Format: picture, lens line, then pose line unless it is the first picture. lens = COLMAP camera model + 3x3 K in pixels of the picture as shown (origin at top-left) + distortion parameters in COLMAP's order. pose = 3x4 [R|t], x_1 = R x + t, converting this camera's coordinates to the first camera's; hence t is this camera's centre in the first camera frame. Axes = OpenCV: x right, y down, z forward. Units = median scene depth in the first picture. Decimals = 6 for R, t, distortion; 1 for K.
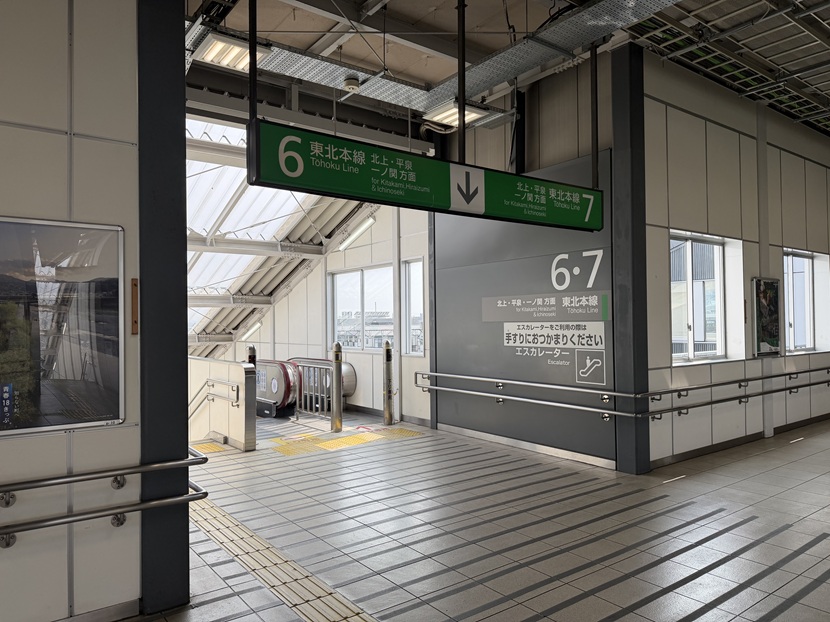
lens RADIAL K [[589.4, 0, 415.0], [0, 589.4, 311.0], [0, 0, 1]] dist [-0.002797, -0.003559]
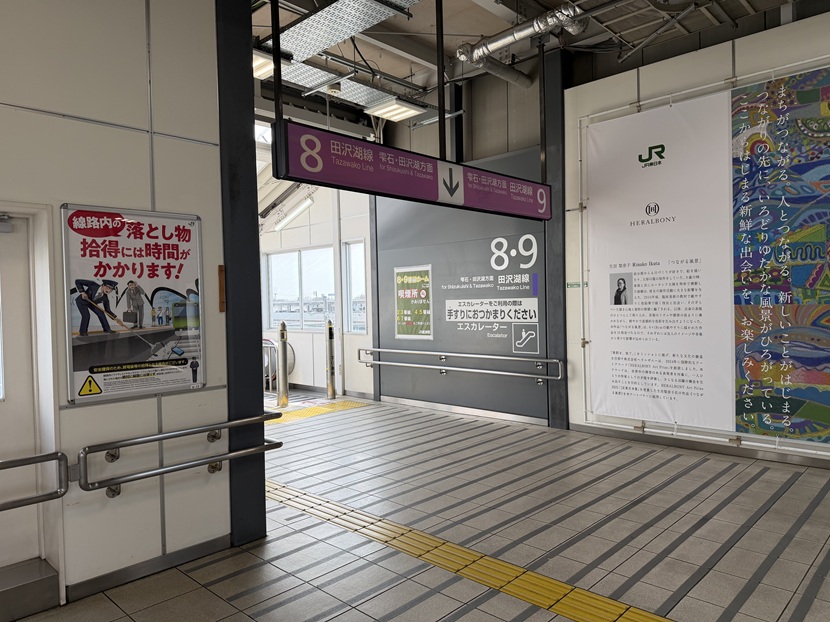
lens RADIAL K [[576.9, 0, 447.0], [0, 576.9, 311.7], [0, 0, 1]] dist [0.003508, 0.000380]
pose [[0.981001, -0.016577, 0.193295, -0.058859], [0.009307, 0.999217, 0.038460, 0.000379], [-0.193781, -0.035930, 0.980387, -0.048569]]
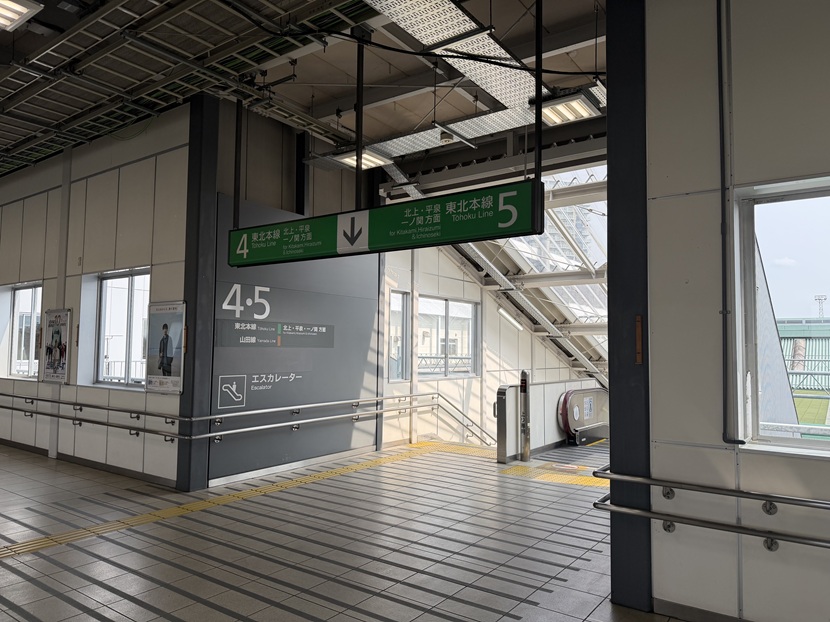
lens RADIAL K [[576.9, 0, 447.0], [0, 576.9, 311.7], [0, 0, 1]] dist [0.003508, 0.000380]
pose [[0.330002, -0.042904, -0.943005, 0.489550], [0.007059, 0.999051, -0.042984, -0.003561], [0.943954, 0.007528, 0.329992, 0.337485]]
